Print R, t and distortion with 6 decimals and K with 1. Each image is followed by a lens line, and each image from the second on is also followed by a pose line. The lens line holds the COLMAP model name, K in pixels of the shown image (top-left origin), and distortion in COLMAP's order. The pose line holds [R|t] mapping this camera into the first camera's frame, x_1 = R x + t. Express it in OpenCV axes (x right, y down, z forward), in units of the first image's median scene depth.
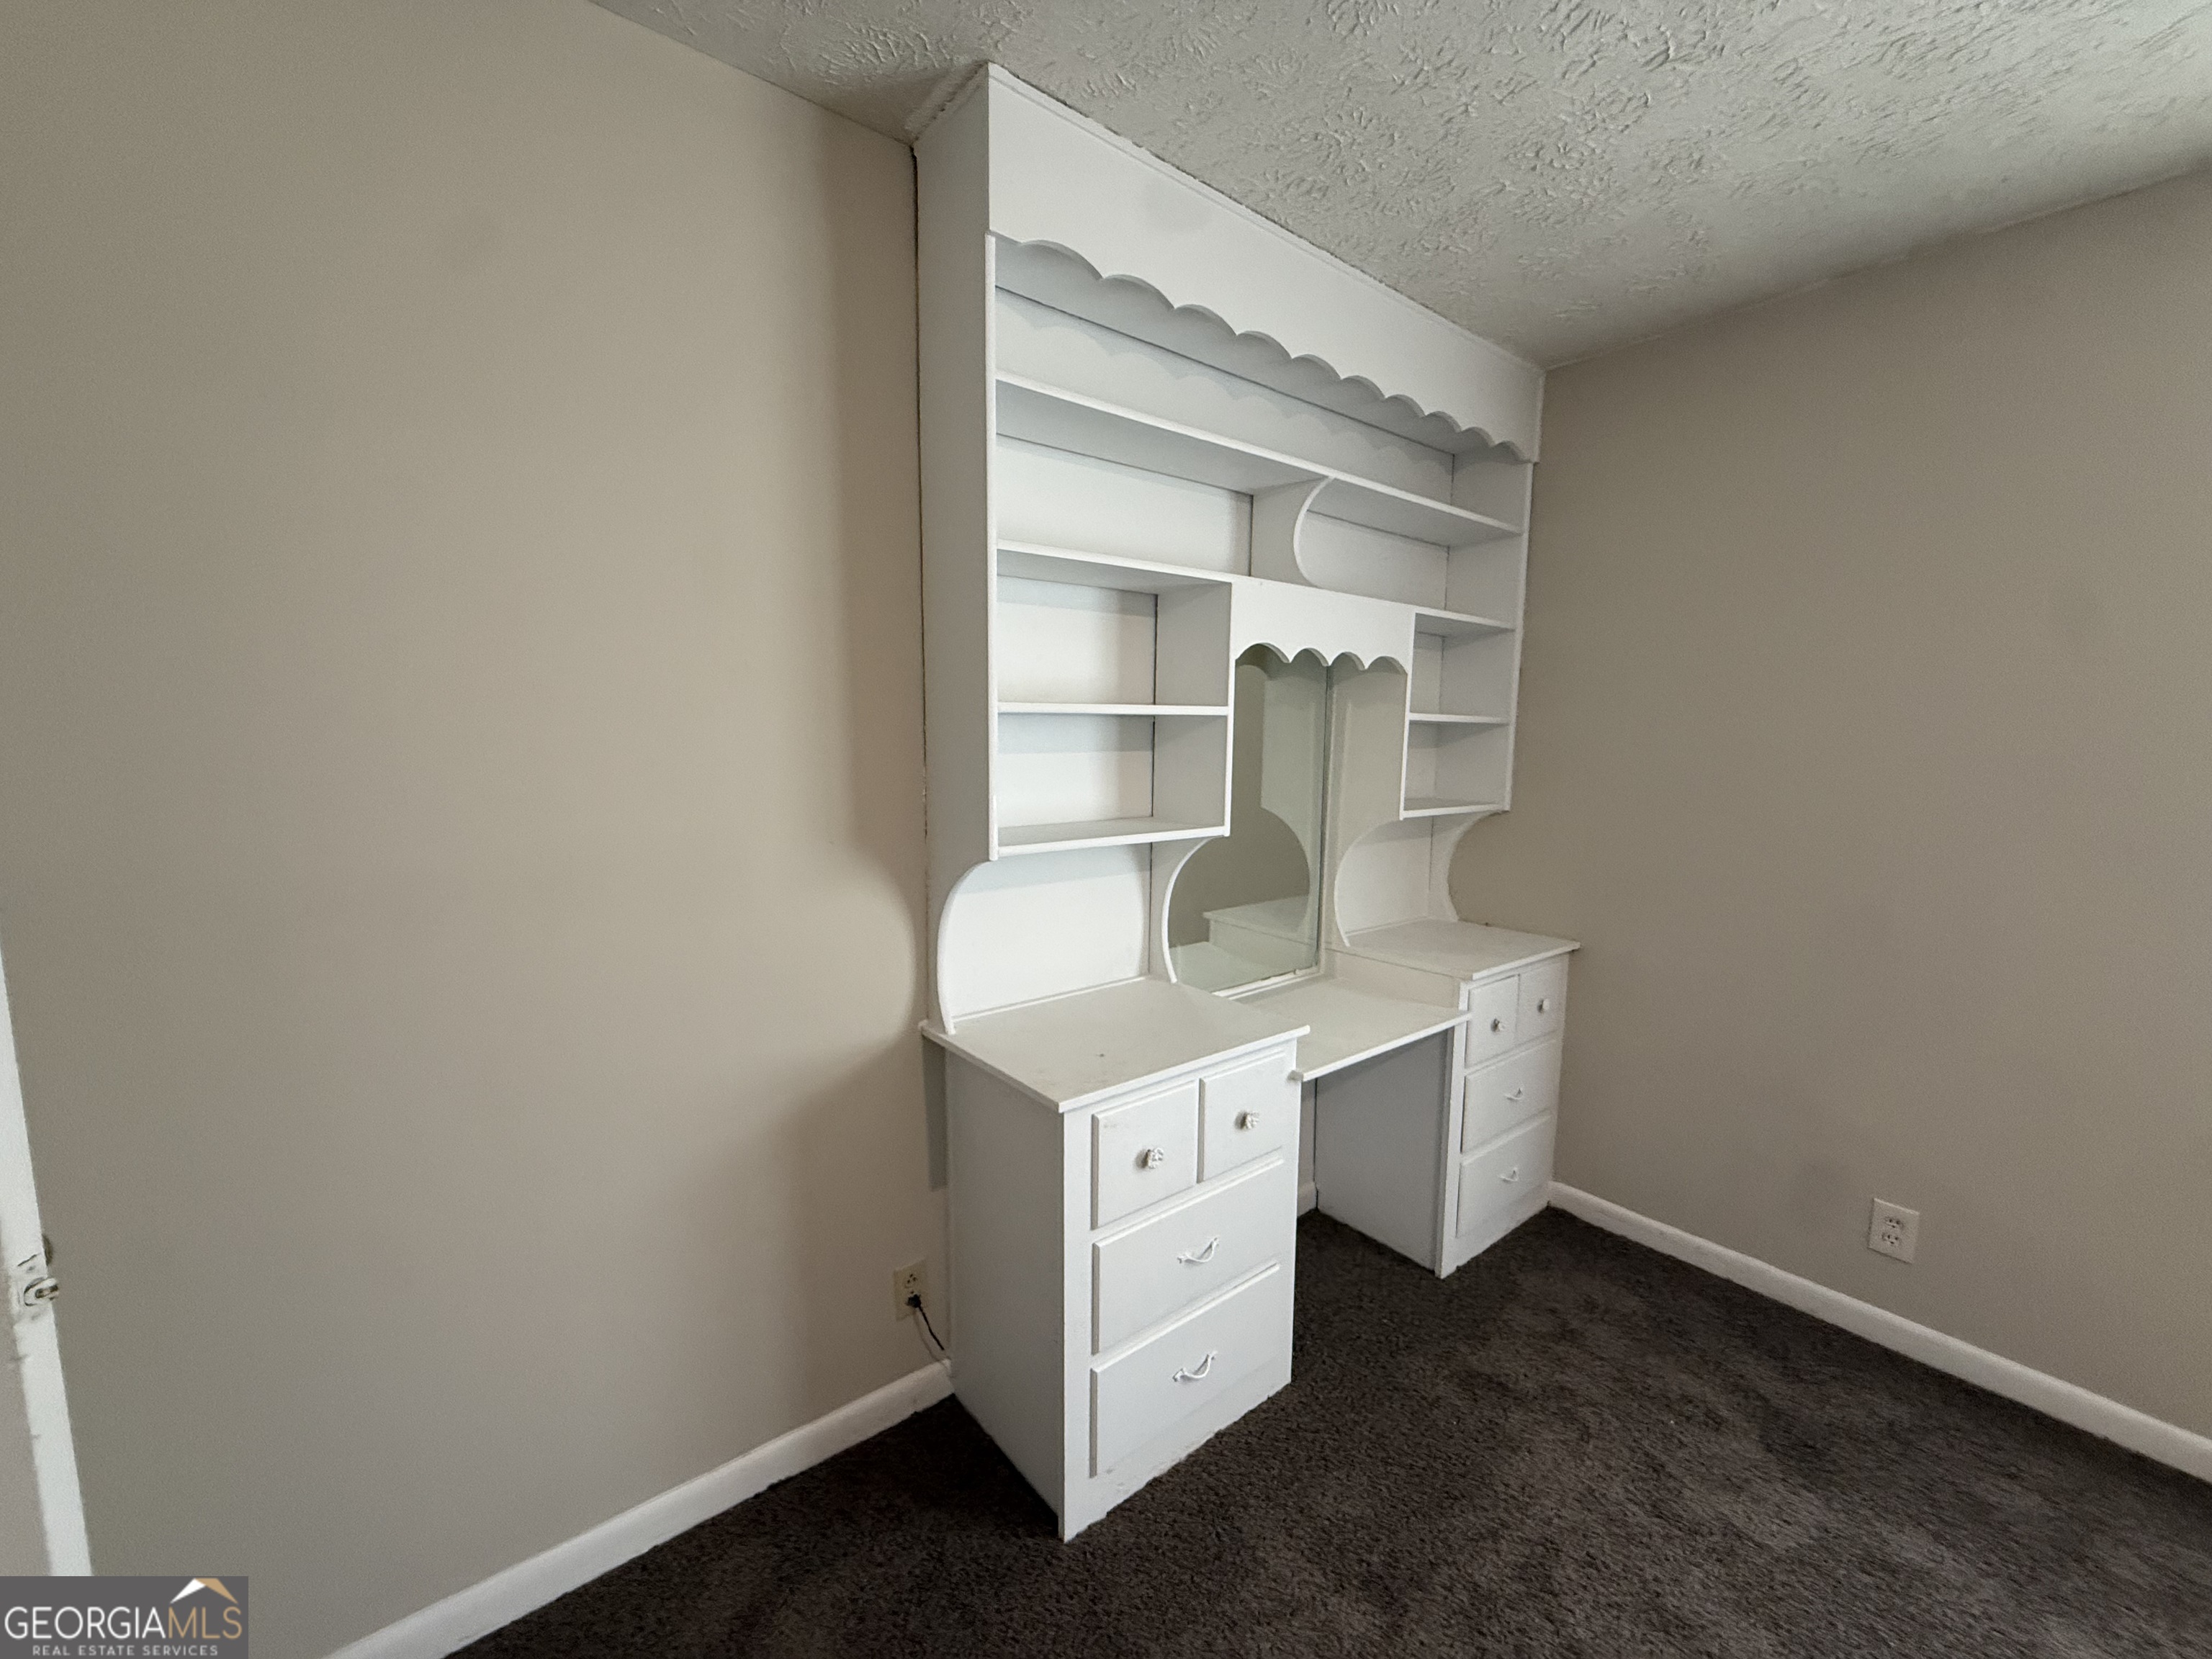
lens RADIAL K [[882.4, 0, 1104.1], [0, 882.4, 833.4], [0, 0, 1]] dist [0.002154, -0.000547]
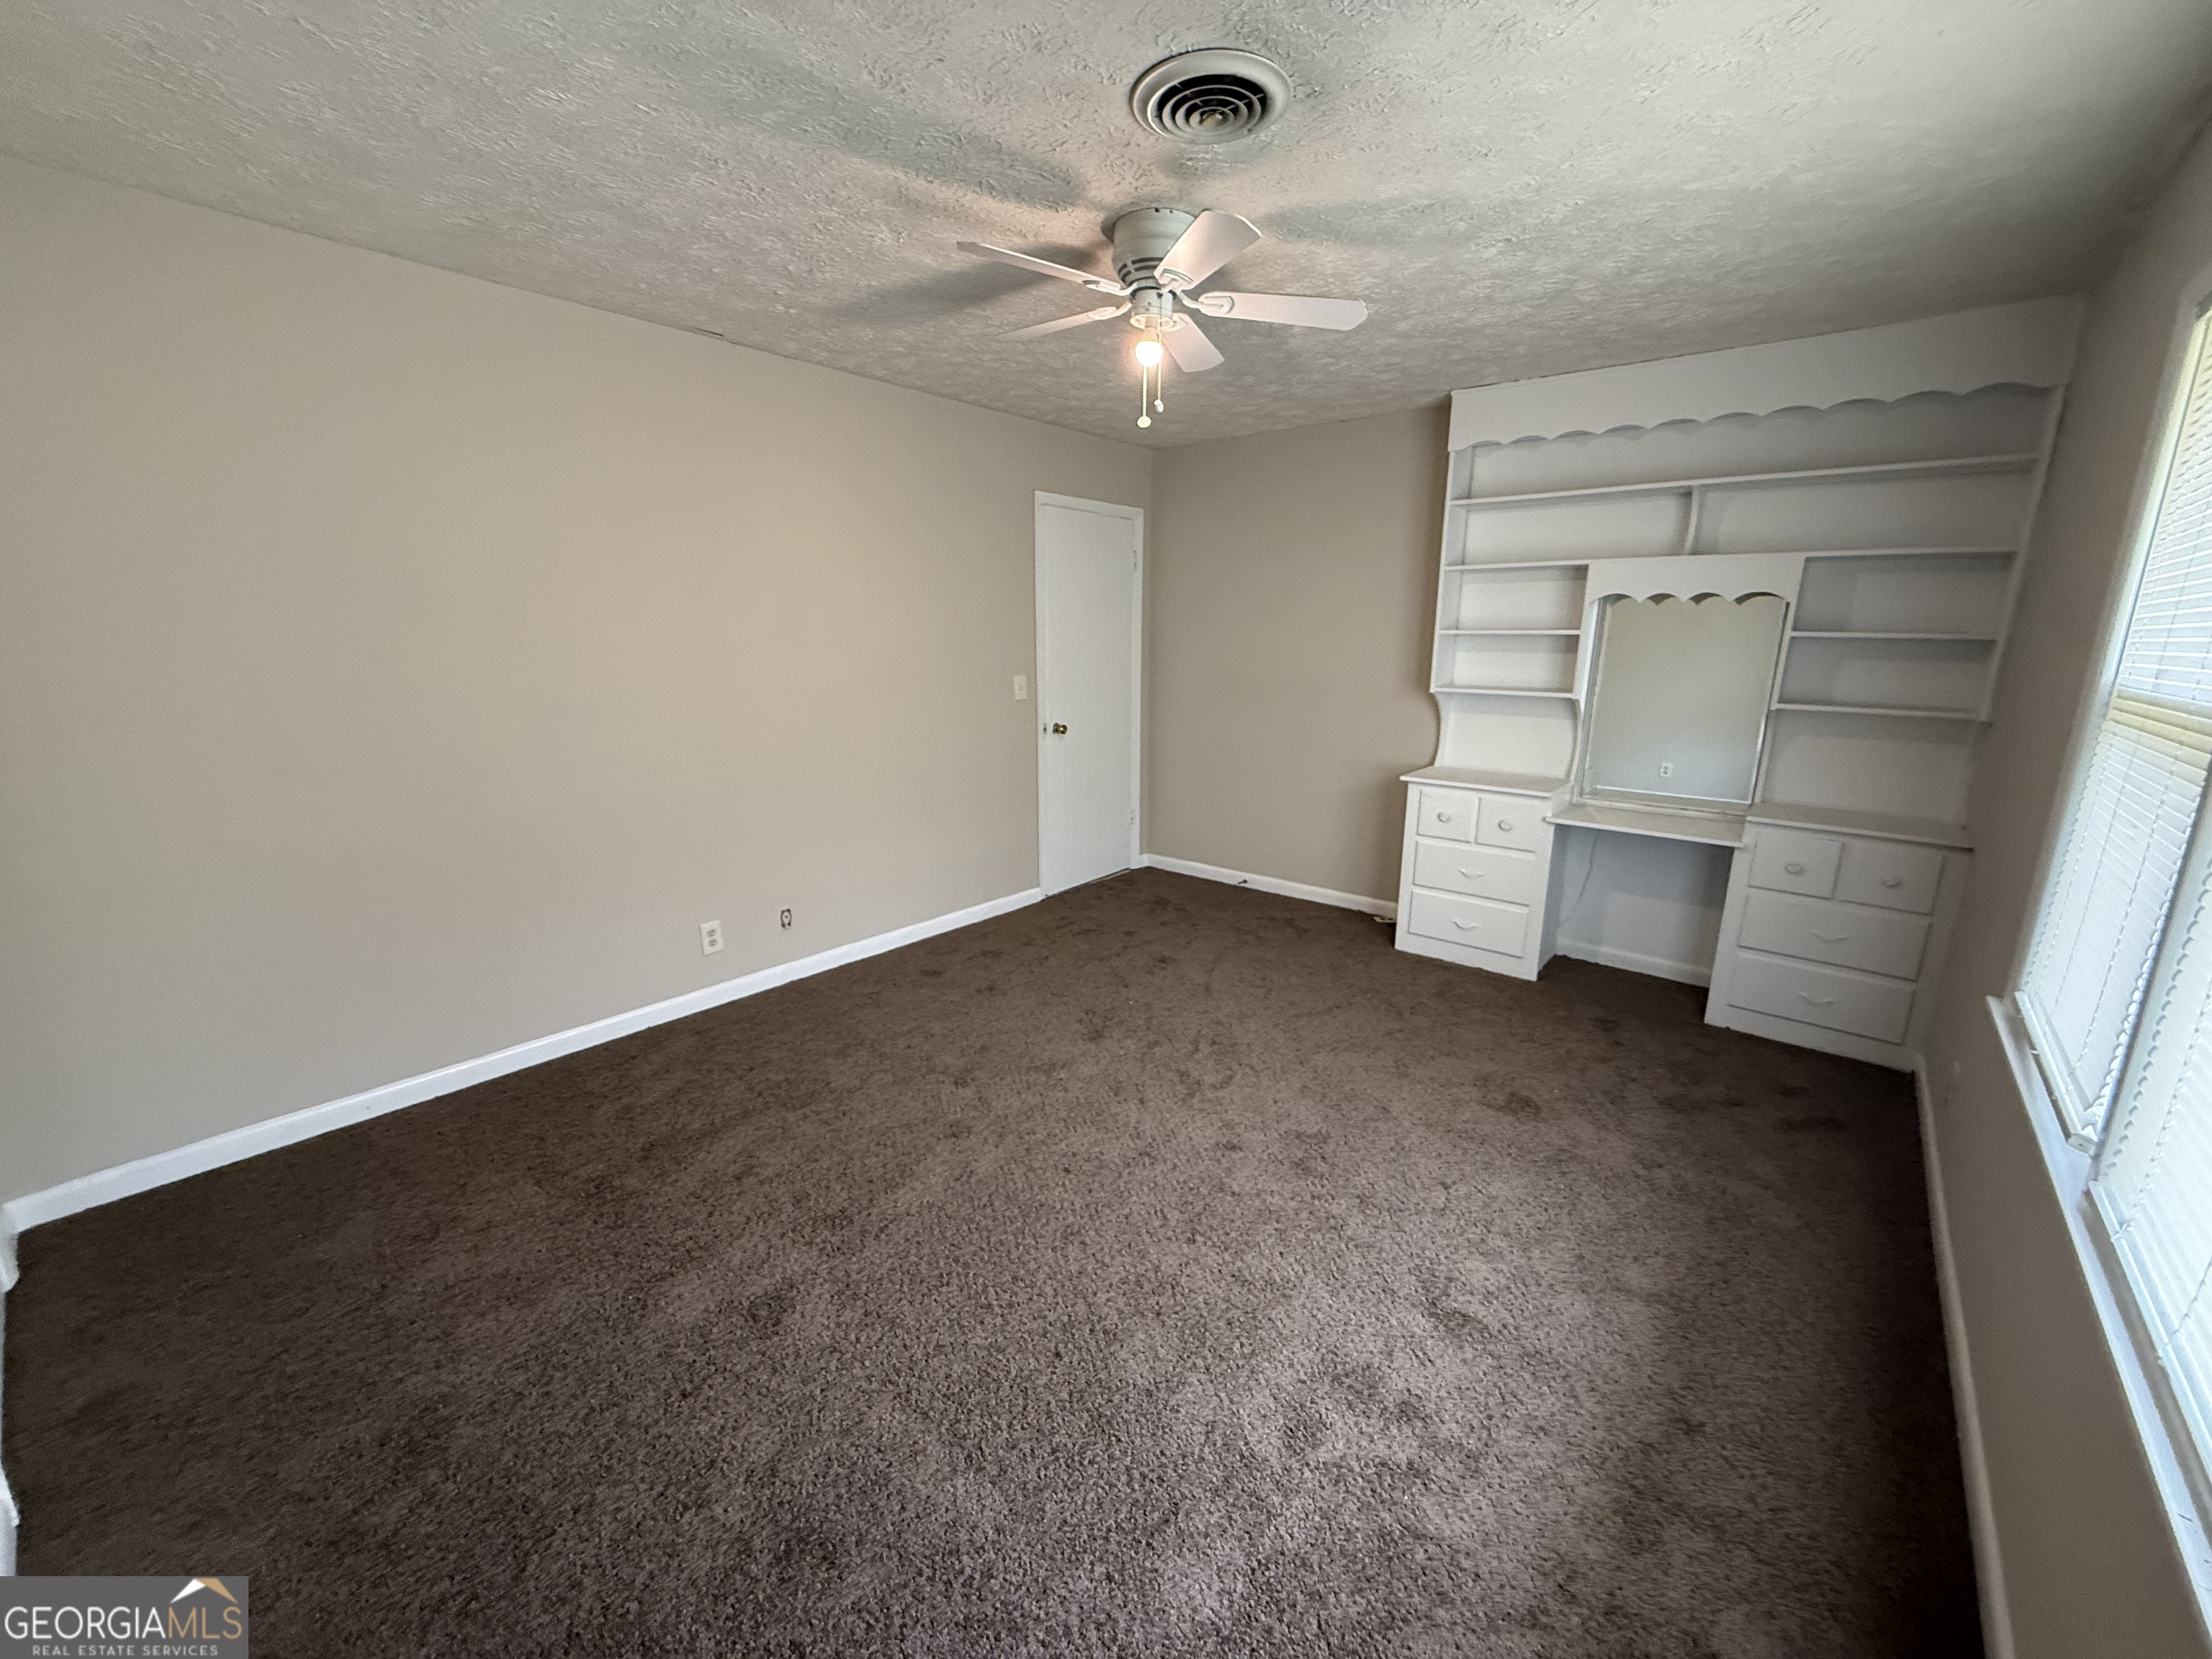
lens RADIAL K [[868.0, 0, 1114.4], [0, 868.0, 824.3], [0, 0, 1]] dist [-0.039400, 0.027476]
pose [[0.214161, 0.207202, -0.954569, 1.737757], [-0.116328, 0.975698, 0.185690, 0.037545], [0.969847, 0.071275, 0.233060, -0.368019]]
